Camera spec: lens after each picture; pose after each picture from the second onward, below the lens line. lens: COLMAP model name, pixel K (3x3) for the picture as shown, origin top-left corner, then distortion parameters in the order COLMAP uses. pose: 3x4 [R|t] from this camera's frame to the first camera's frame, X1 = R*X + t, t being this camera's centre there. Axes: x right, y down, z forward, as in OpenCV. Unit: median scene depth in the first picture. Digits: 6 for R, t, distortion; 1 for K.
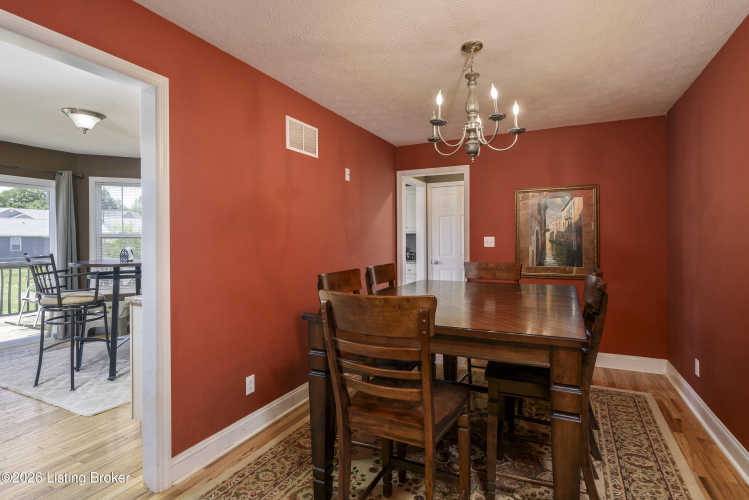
lens RADIAL K [[377.6, 0, 388.8], [0, 377.6, 238.8], [0, 0, 1]] dist [-0.001119, -0.000924]
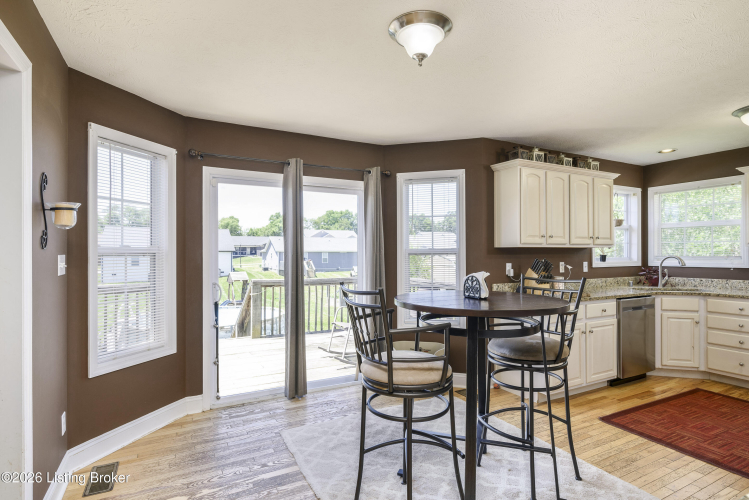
lens RADIAL K [[401.6, 0, 375.6], [0, 401.6, 251.9], [0, 0, 1]] dist [-0.002401, -0.000779]
pose [[0.793148, -0.003121, -0.609021, -0.355344], [0.001324, 0.999993, -0.003401, -0.004758], [0.609028, 0.001891, 0.793146, 0.351593]]
